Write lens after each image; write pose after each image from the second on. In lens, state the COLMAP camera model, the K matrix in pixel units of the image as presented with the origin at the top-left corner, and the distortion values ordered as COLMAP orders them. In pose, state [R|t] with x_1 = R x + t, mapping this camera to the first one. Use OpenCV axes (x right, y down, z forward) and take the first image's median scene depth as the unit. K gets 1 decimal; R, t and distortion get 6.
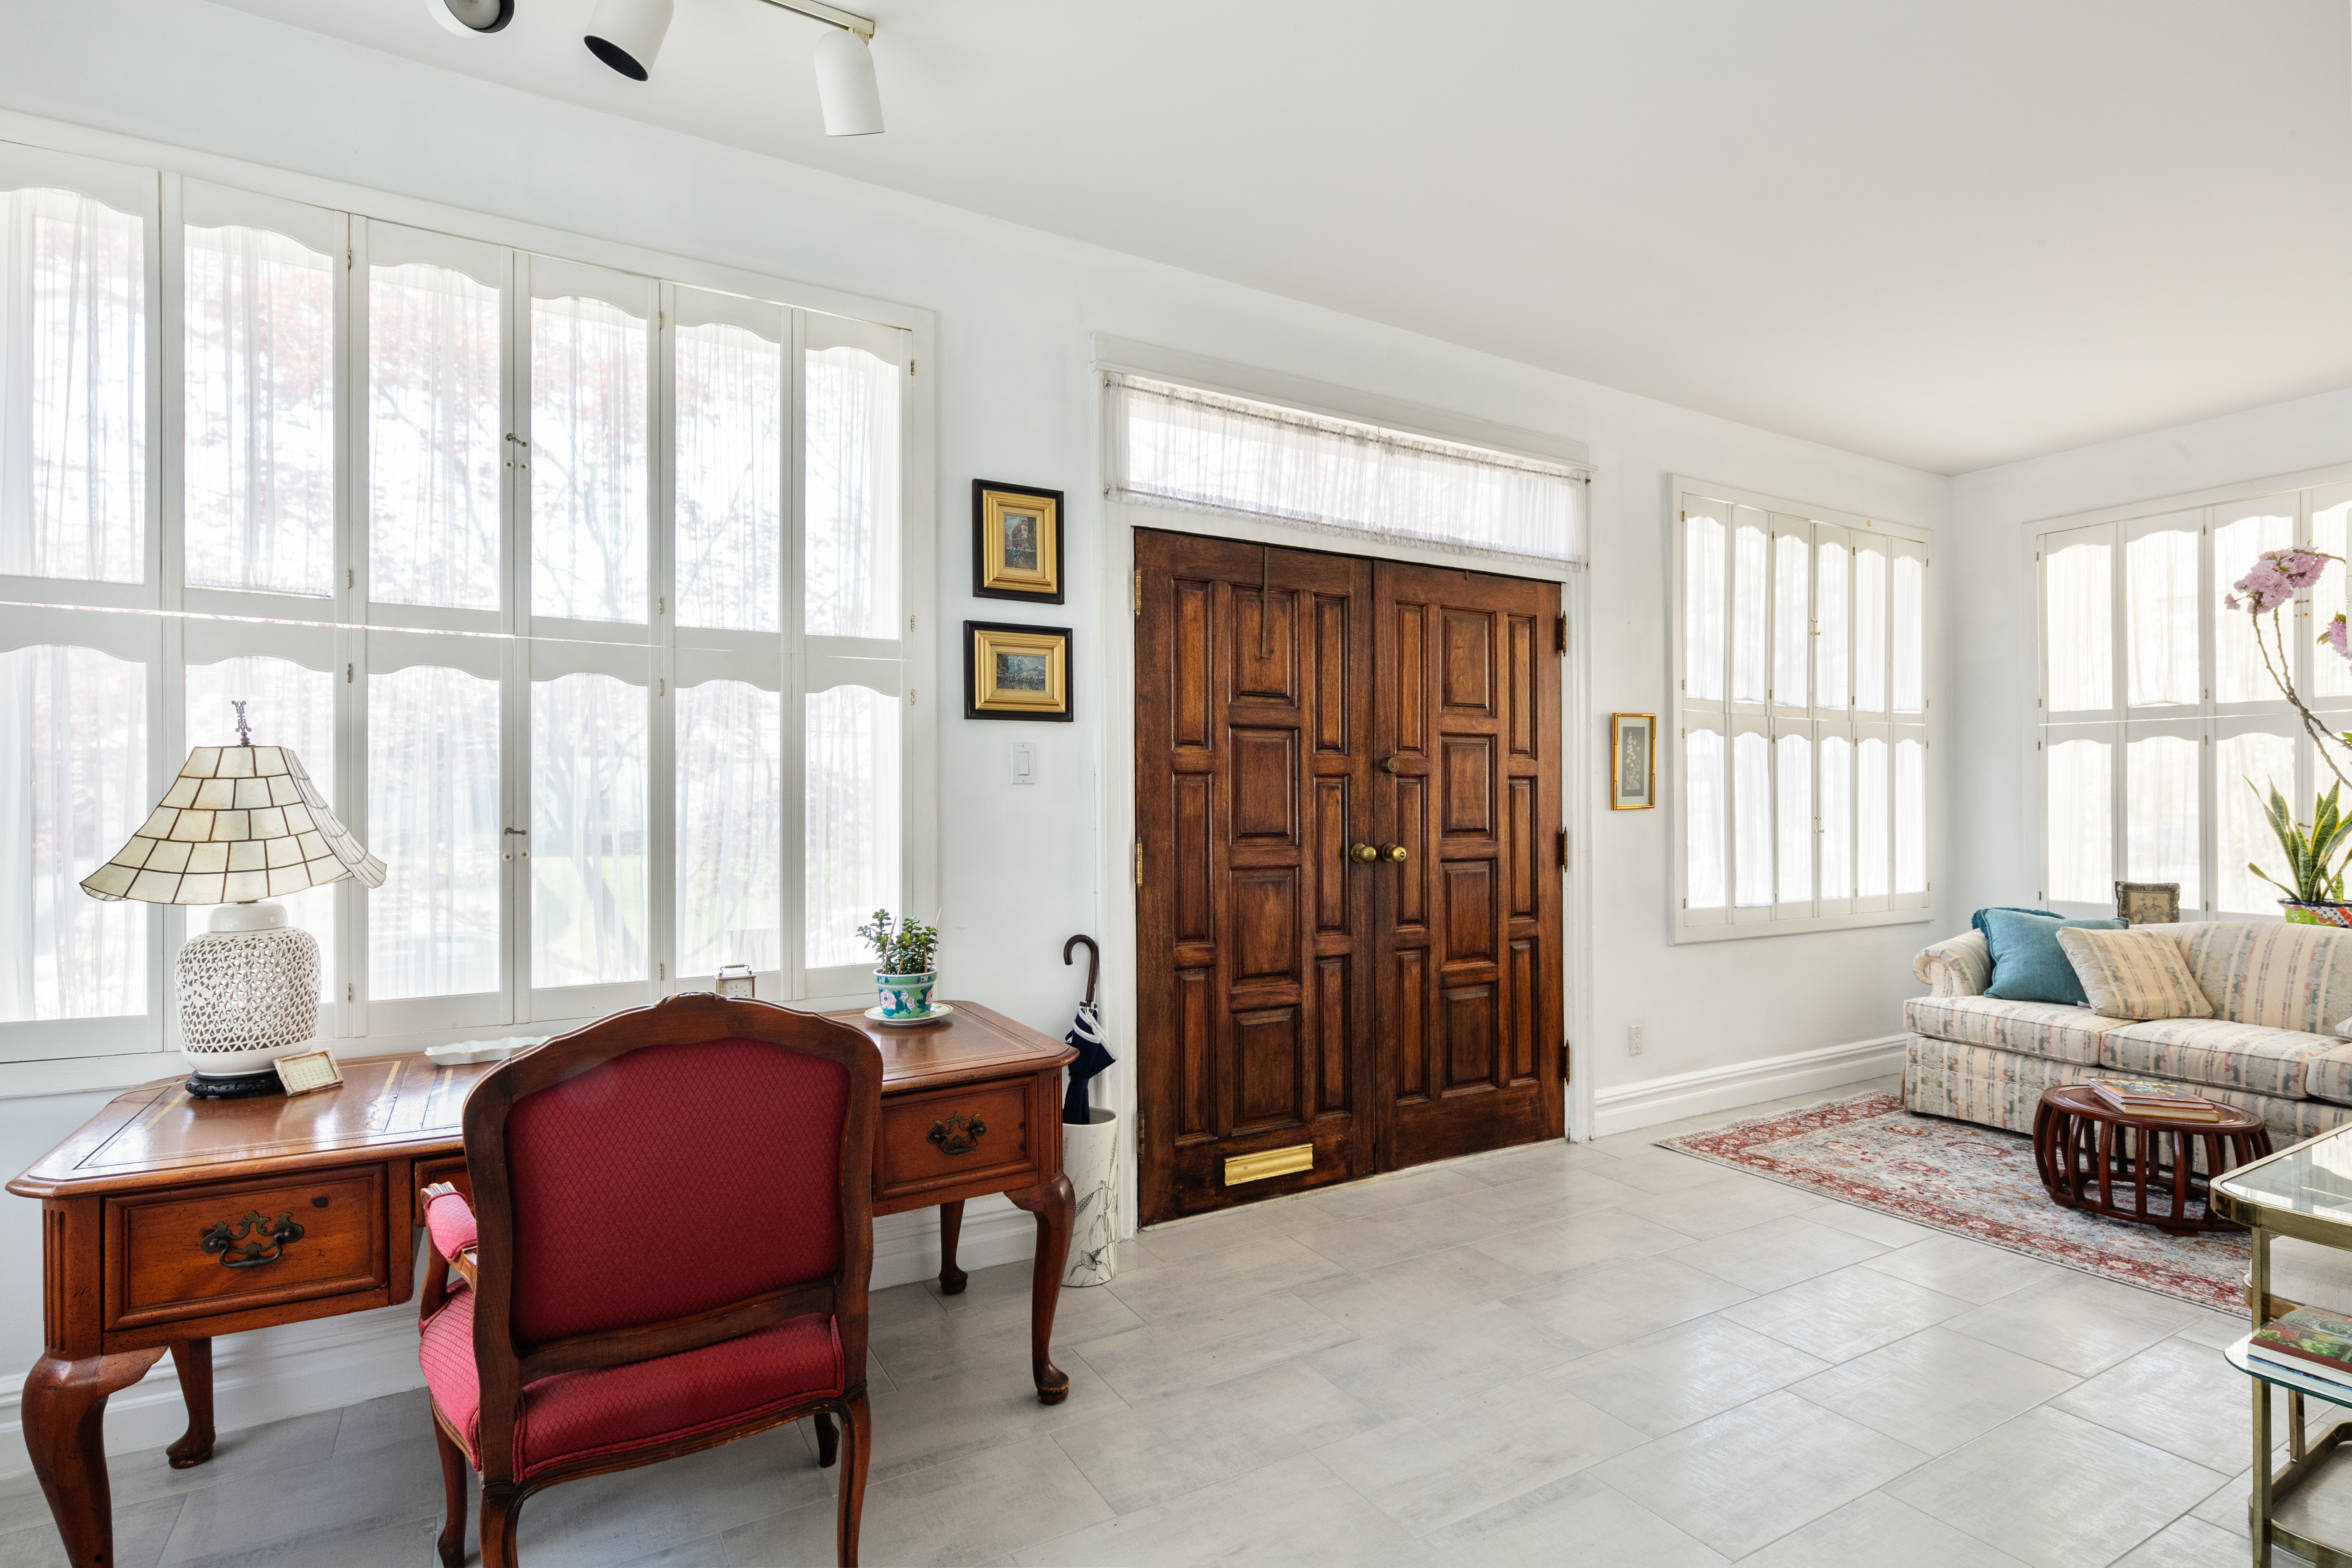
lens RADIAL K [[1157.4, 0, 1176.1], [0, 1157.4, 792.4], [0, 0, 1]] dist [0.010217, -0.004552]
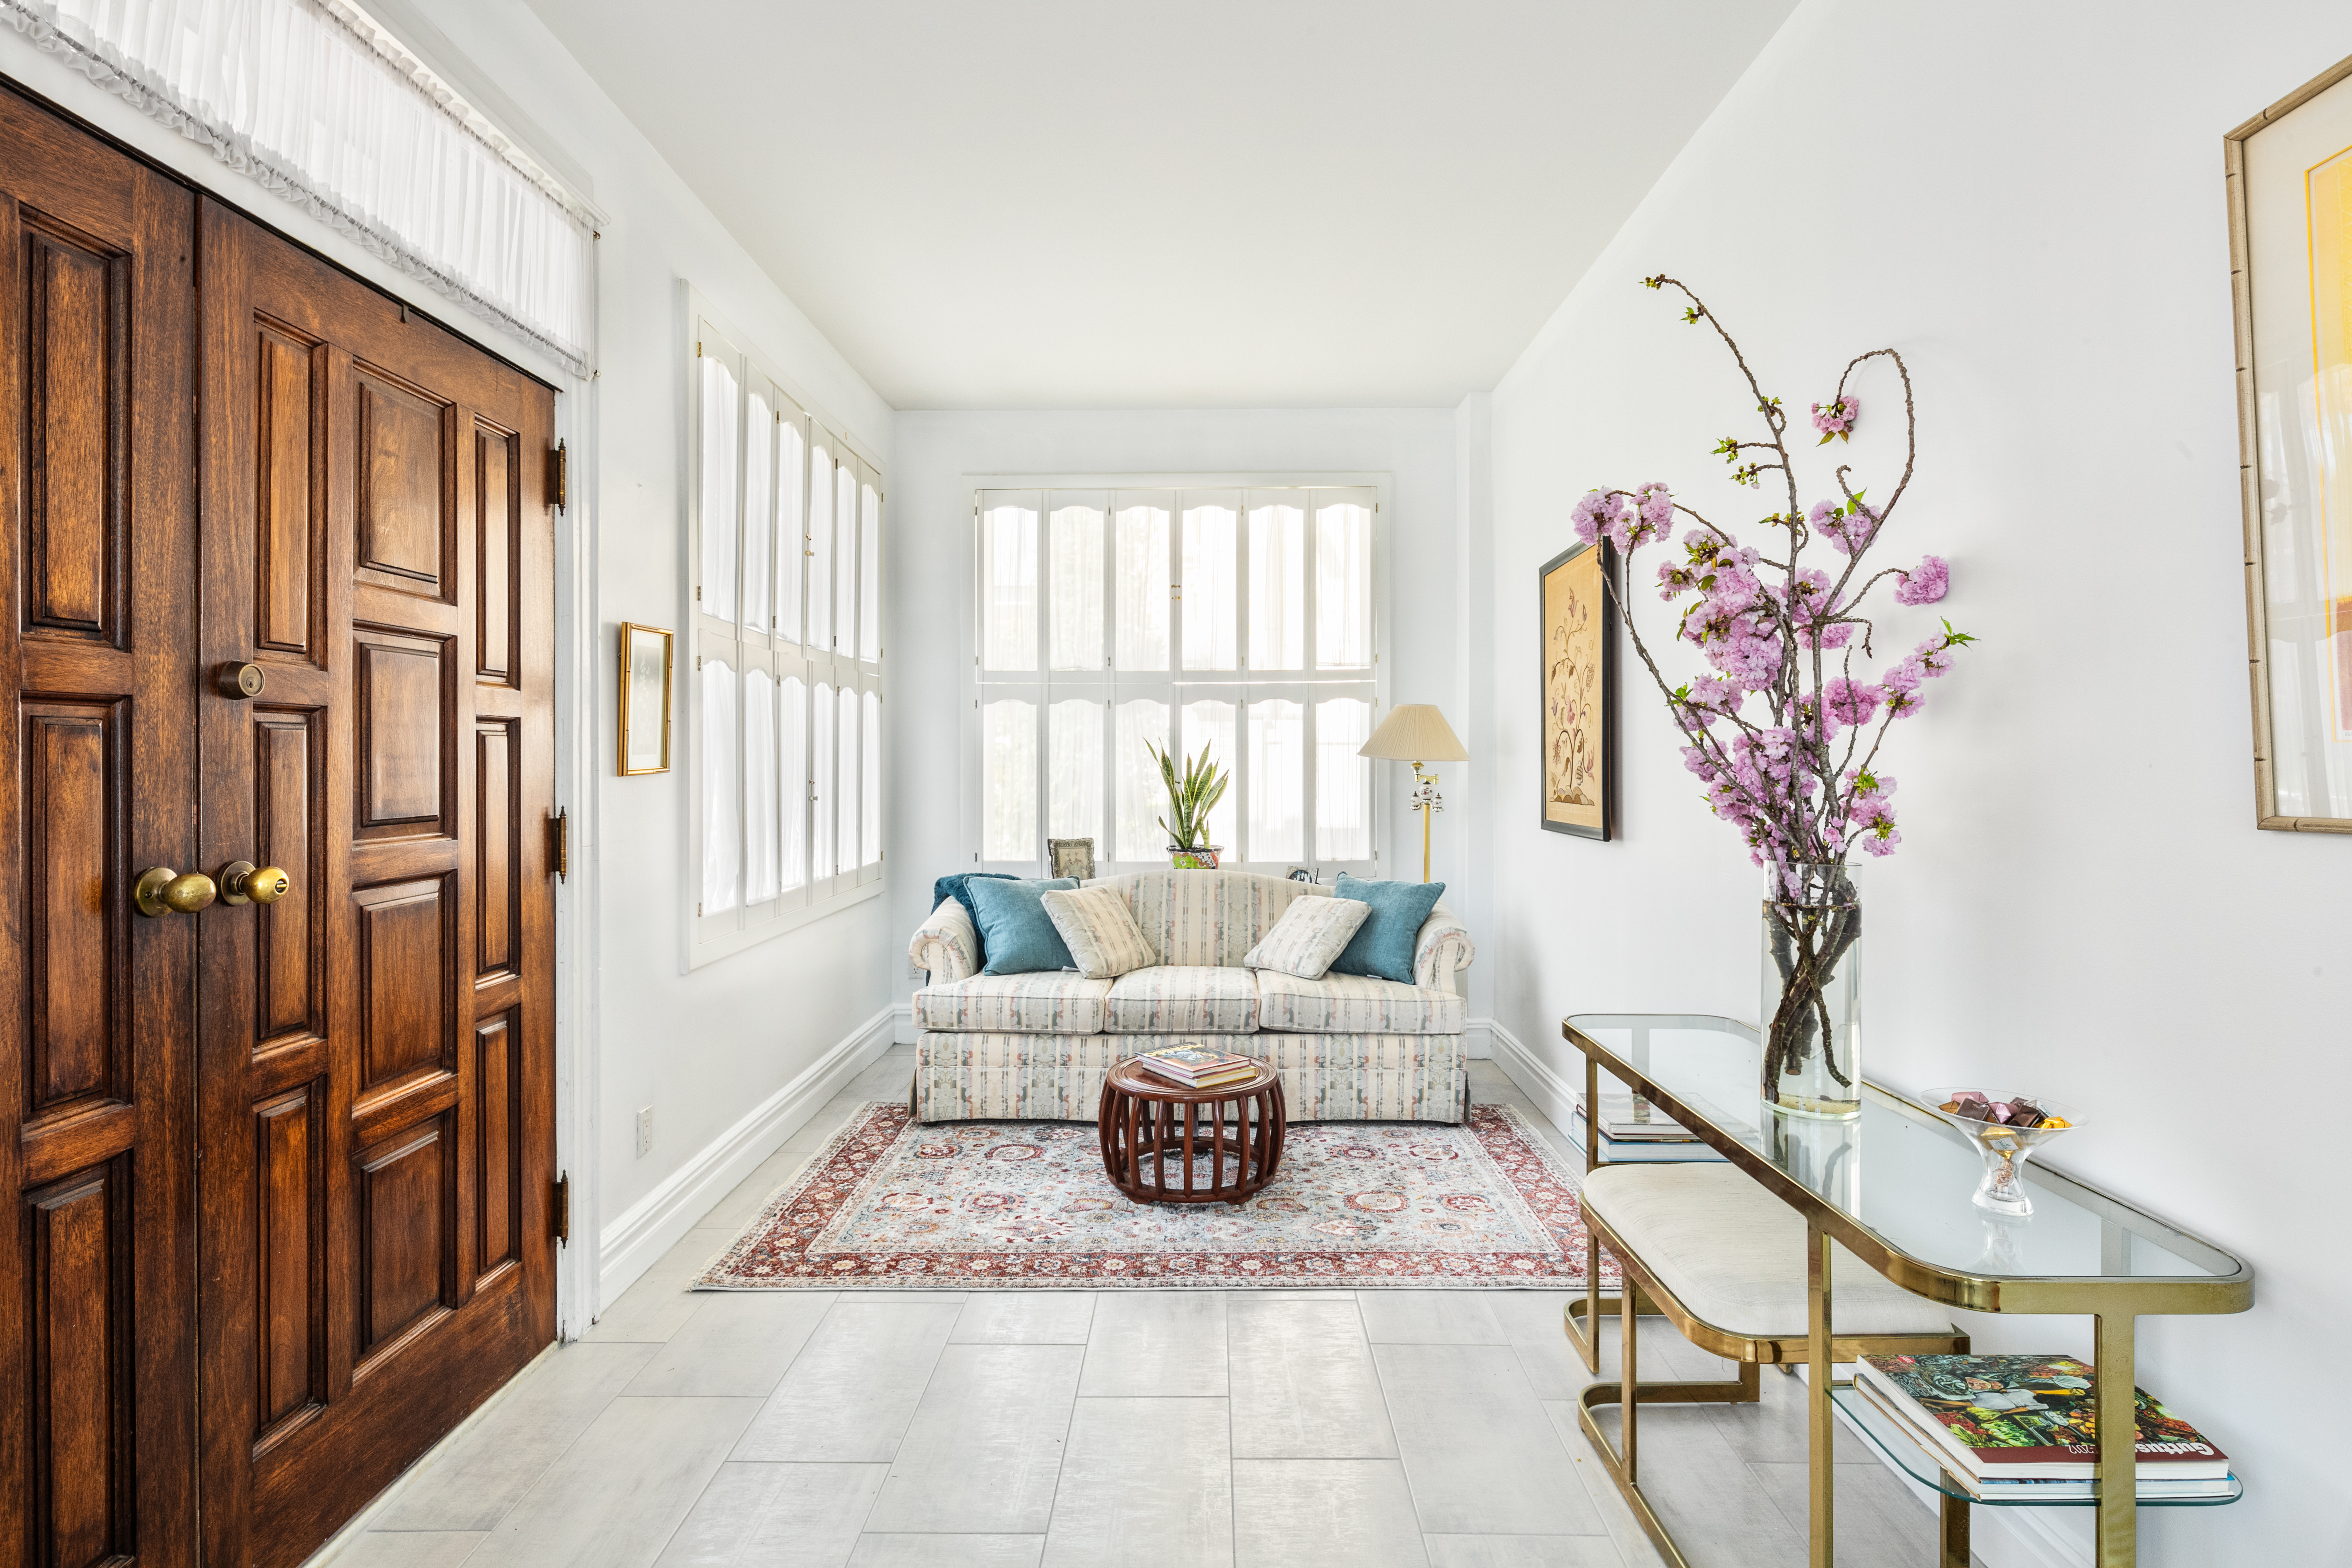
lens RADIAL K [[1157.4, 0, 1178.3], [0, 1157.4, 747.1], [0, 0, 1]] dist [0.010217, -0.004552]
pose [[0.515641, 0.008791, 0.856759, -0.007064], [-0.006169, 0.999960, -0.006547, 0.001889], [-0.856782, -0.001909, 0.515675, 0.443368]]
